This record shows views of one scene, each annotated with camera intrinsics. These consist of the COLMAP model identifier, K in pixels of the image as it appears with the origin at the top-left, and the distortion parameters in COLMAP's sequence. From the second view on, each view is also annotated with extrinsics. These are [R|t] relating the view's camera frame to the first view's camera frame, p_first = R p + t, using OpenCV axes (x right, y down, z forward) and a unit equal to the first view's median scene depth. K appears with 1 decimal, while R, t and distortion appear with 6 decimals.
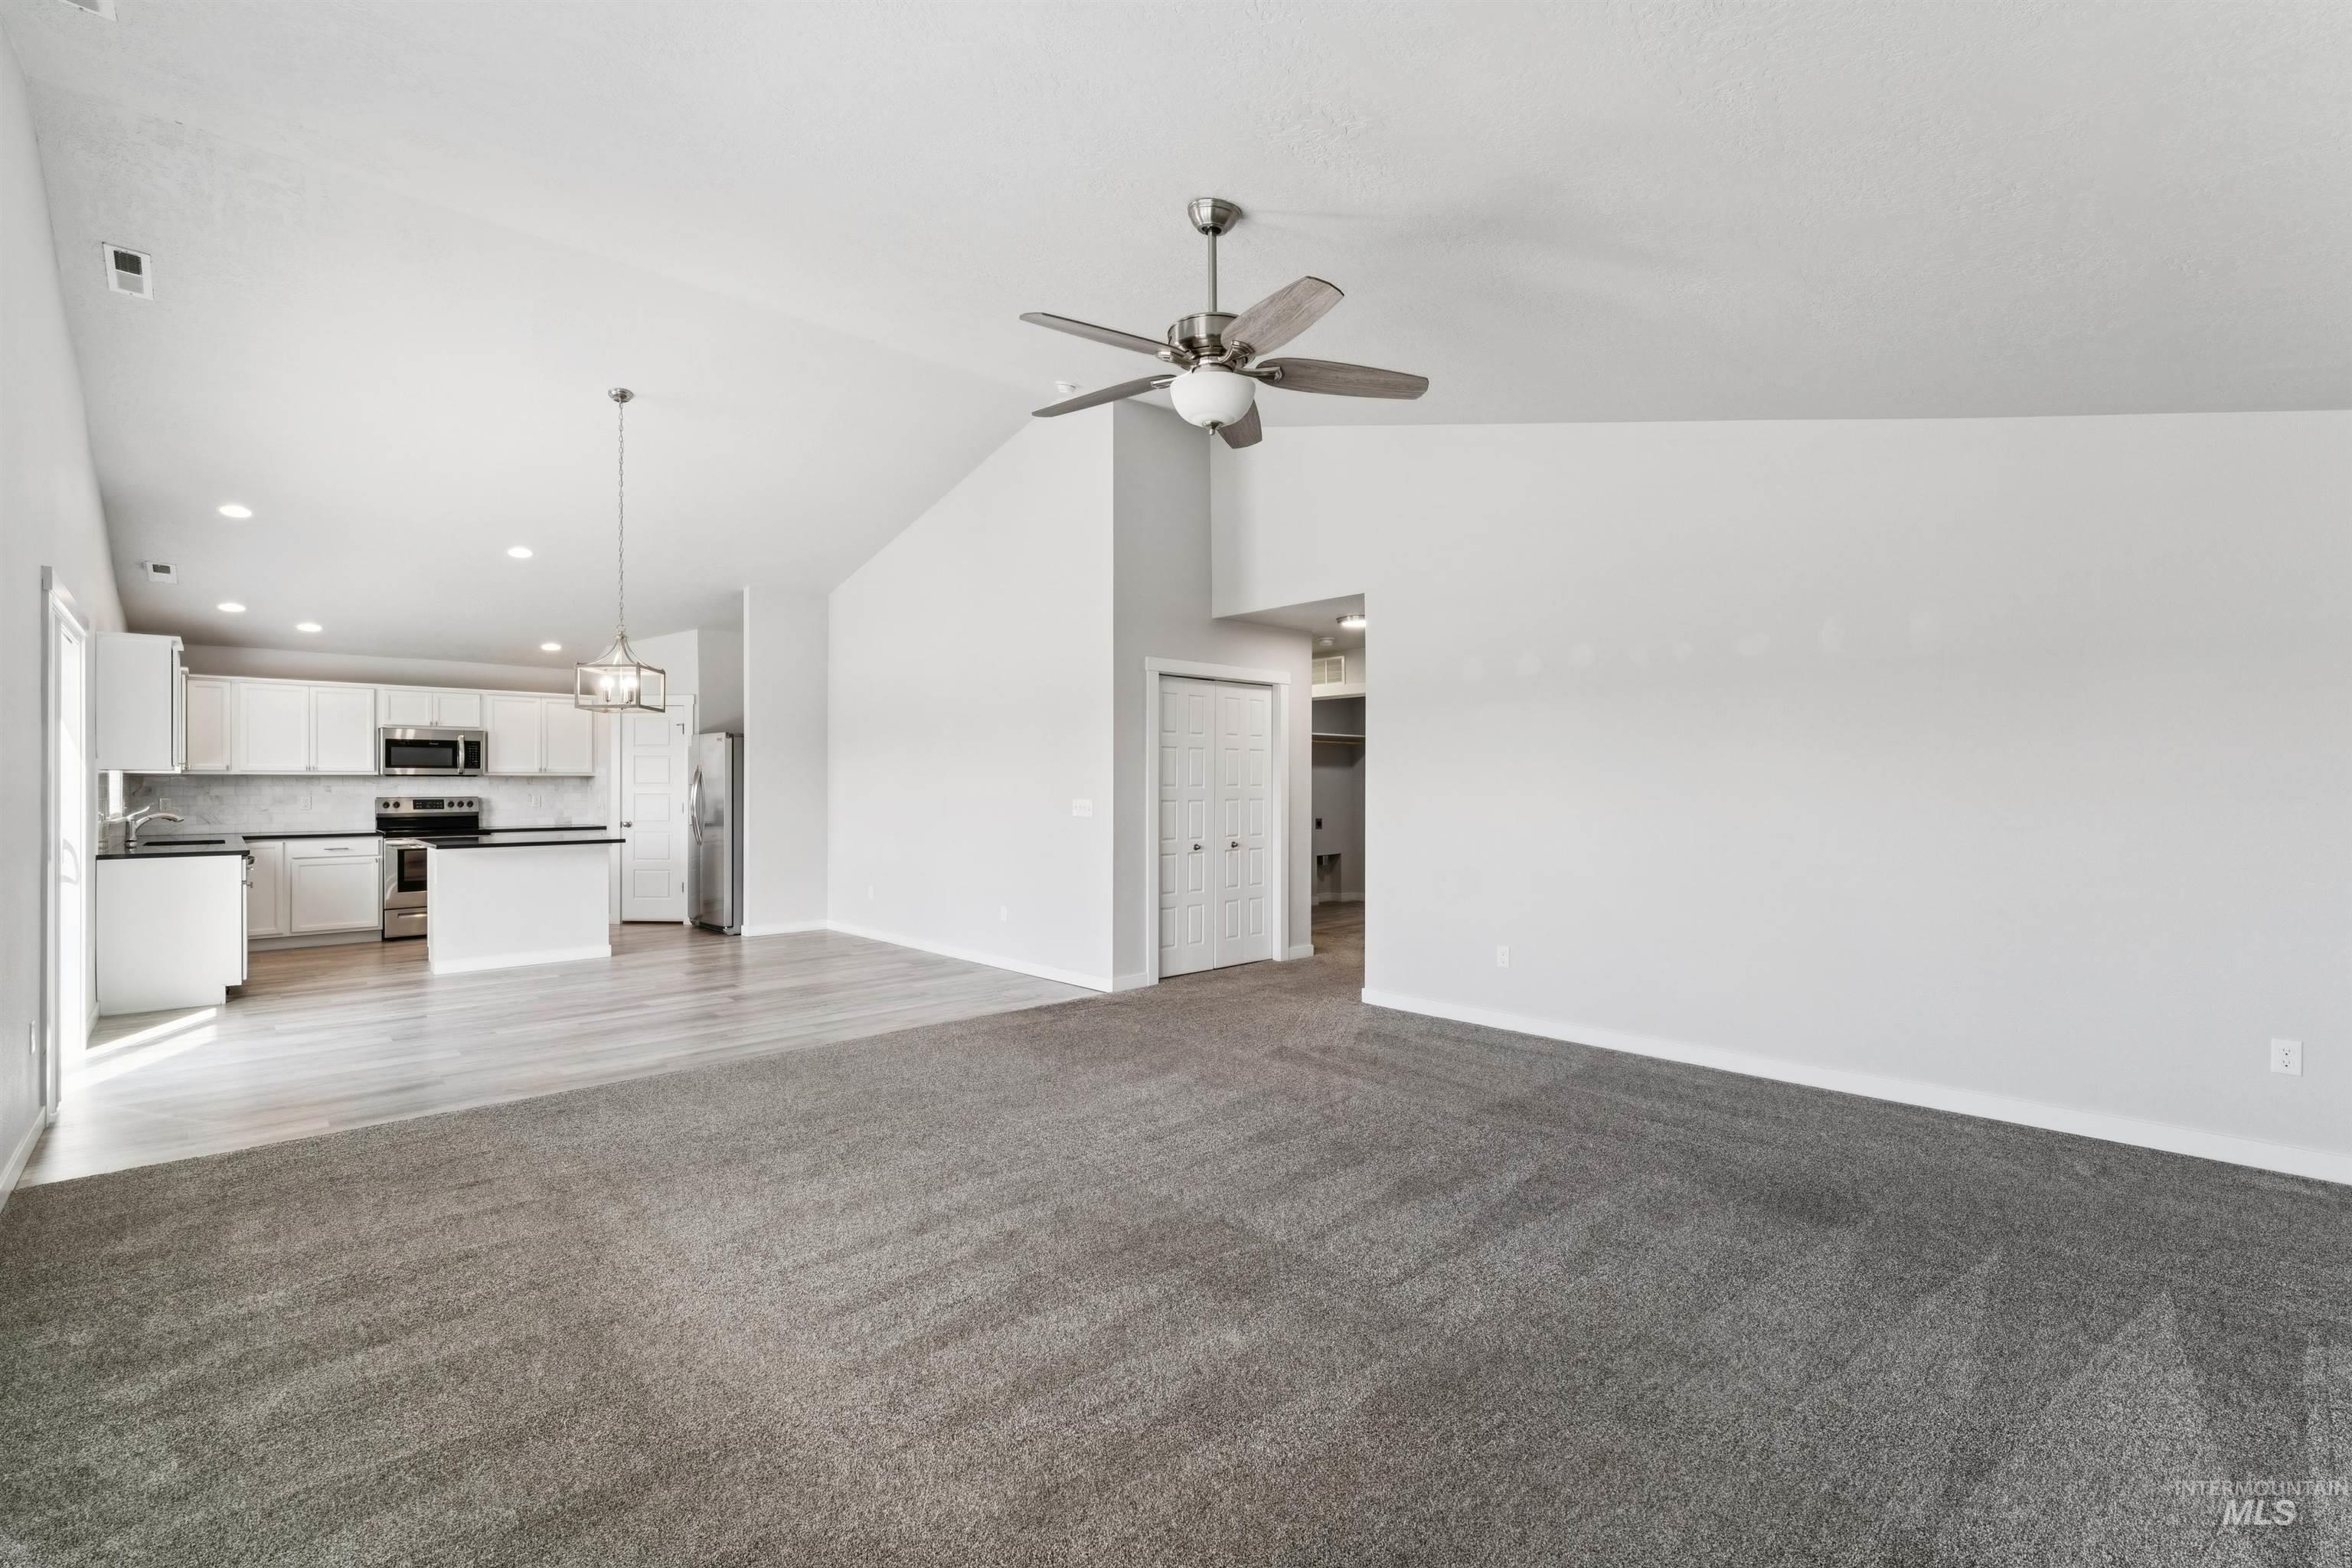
lens RADIAL K [[1026.8, 0, 1176.0], [0, 1026.8, 784.0], [0, 0, 1]] dist [0.000823, -0.000007]
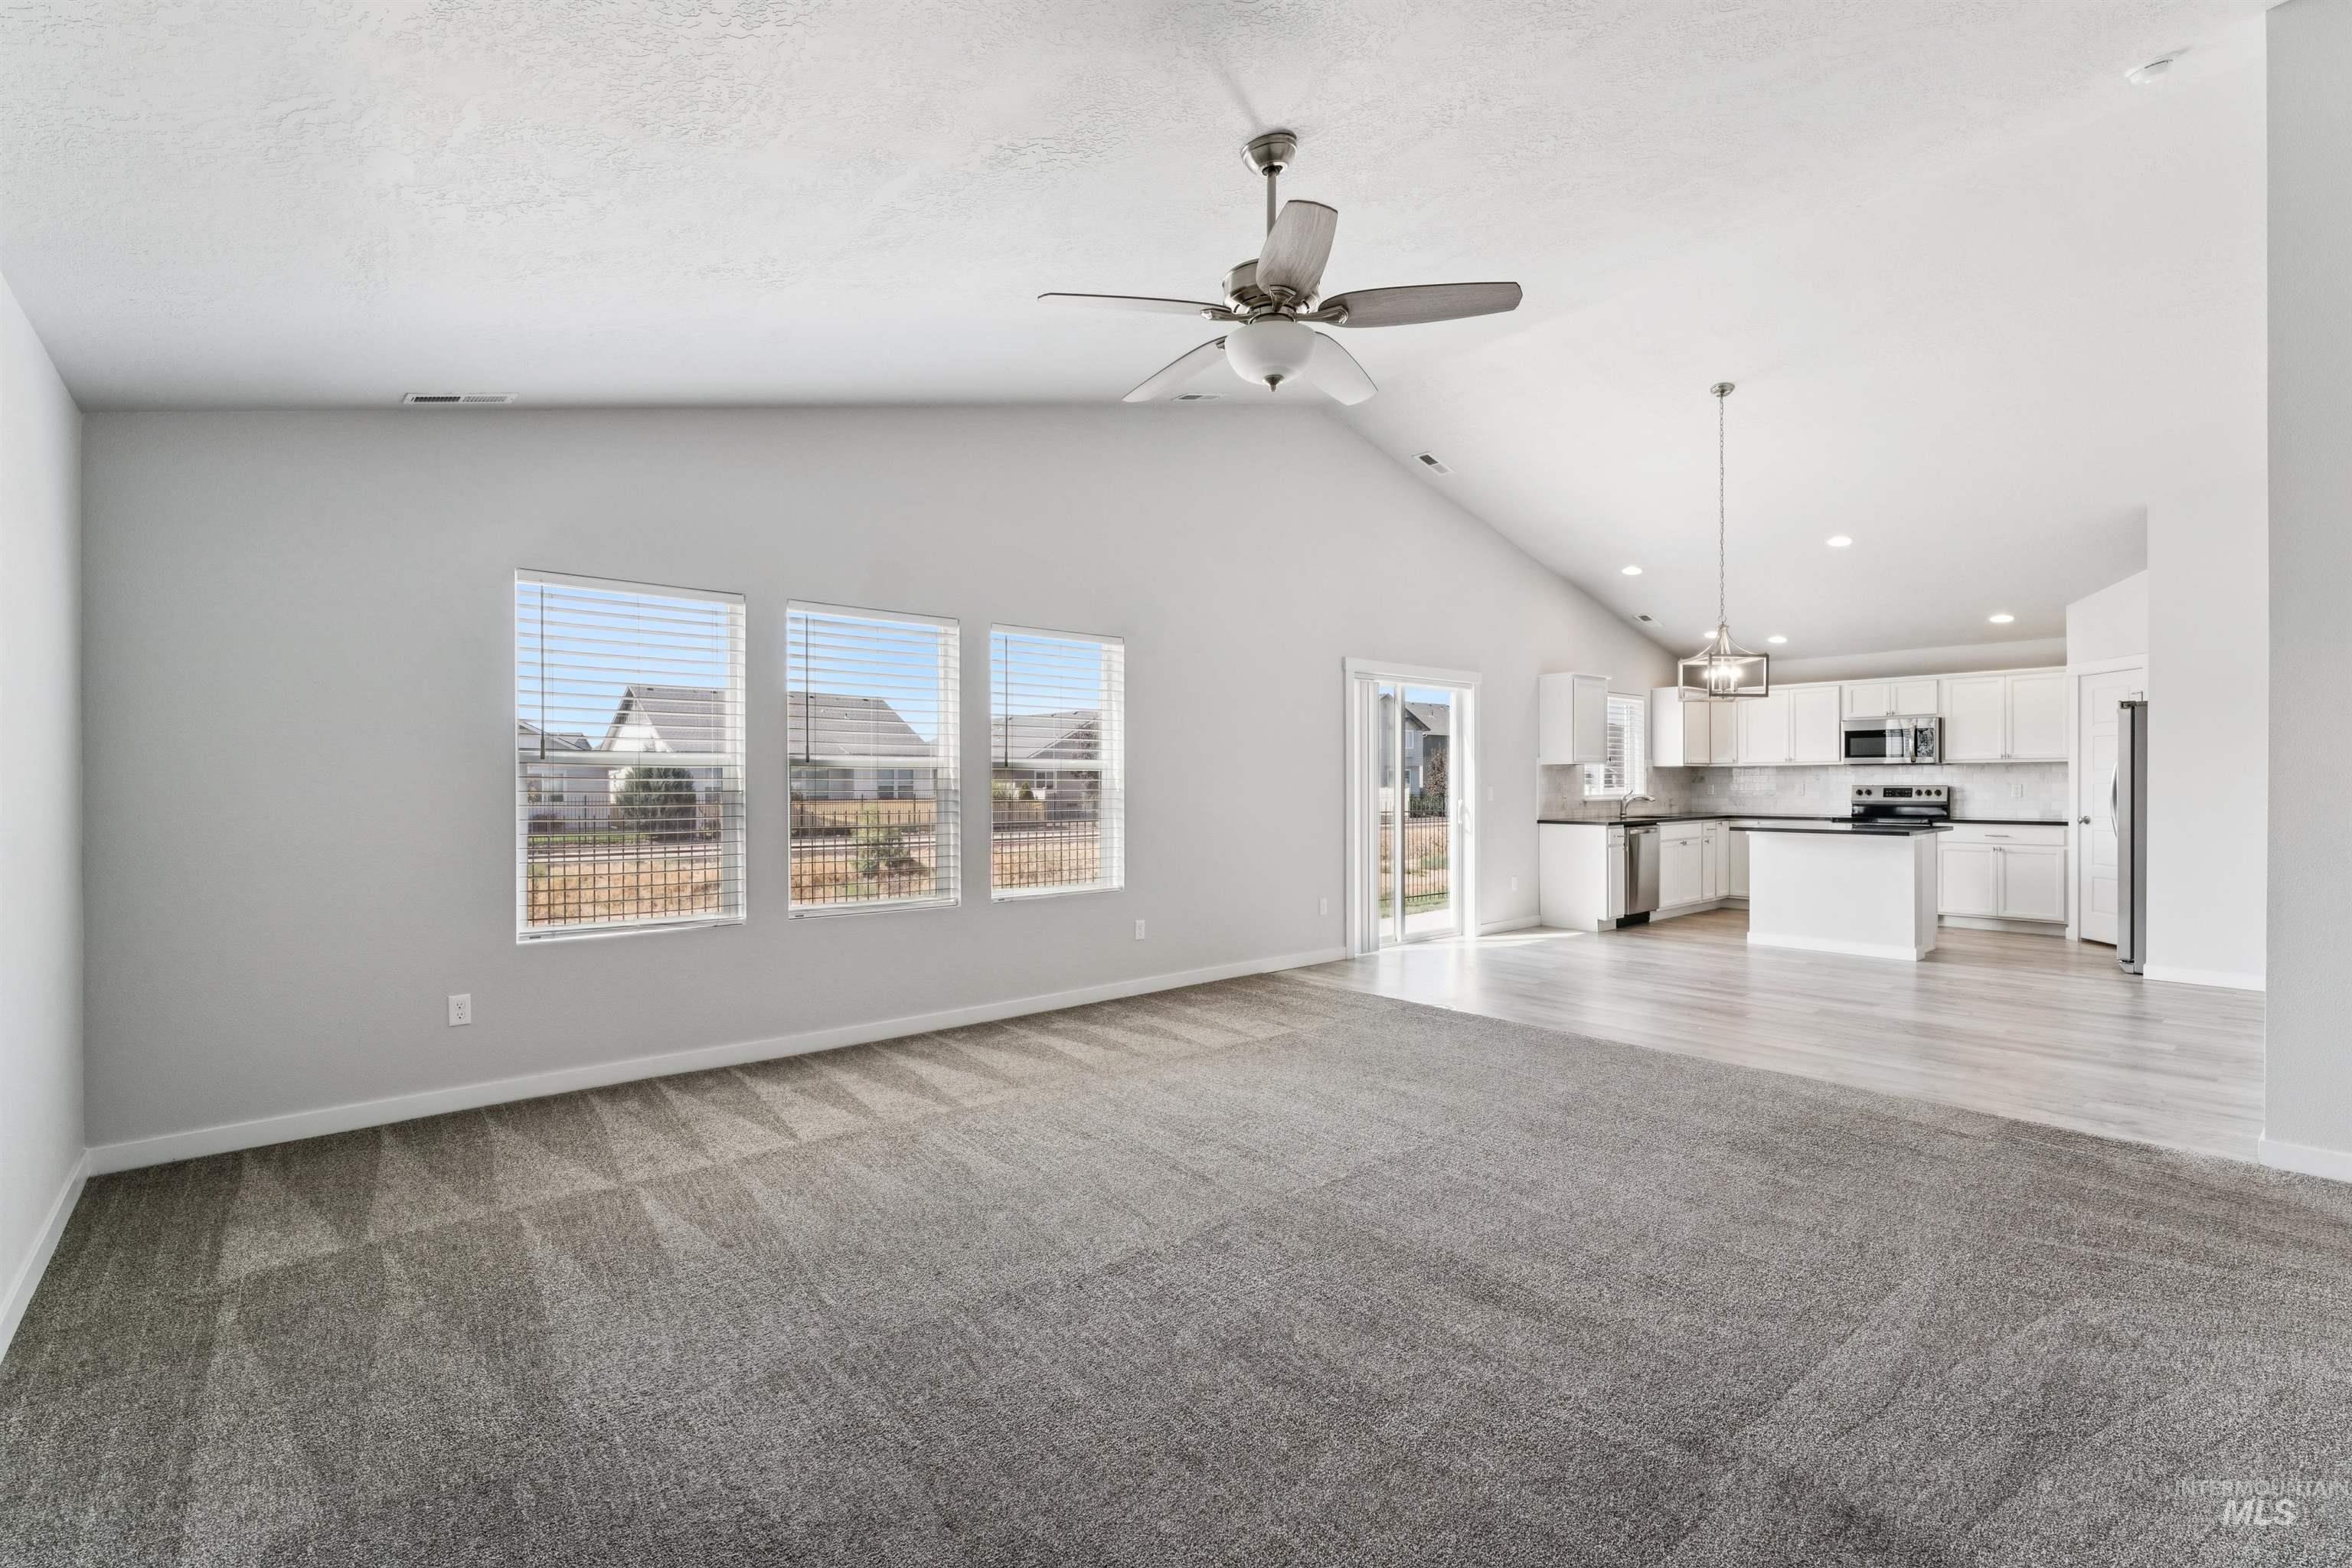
lens RADIAL K [[1047.5, 0, 1180.1], [0, 1047.5, 781.7], [0, 0, 1]] dist [-0.000484, -0.000598]
pose [[-0.036760, 0.002200, -0.999322, 0.363923], [0.004989, 0.999986, 0.002018, 0.003670], [0.999312, -0.004912, -0.036770, 0.351164]]
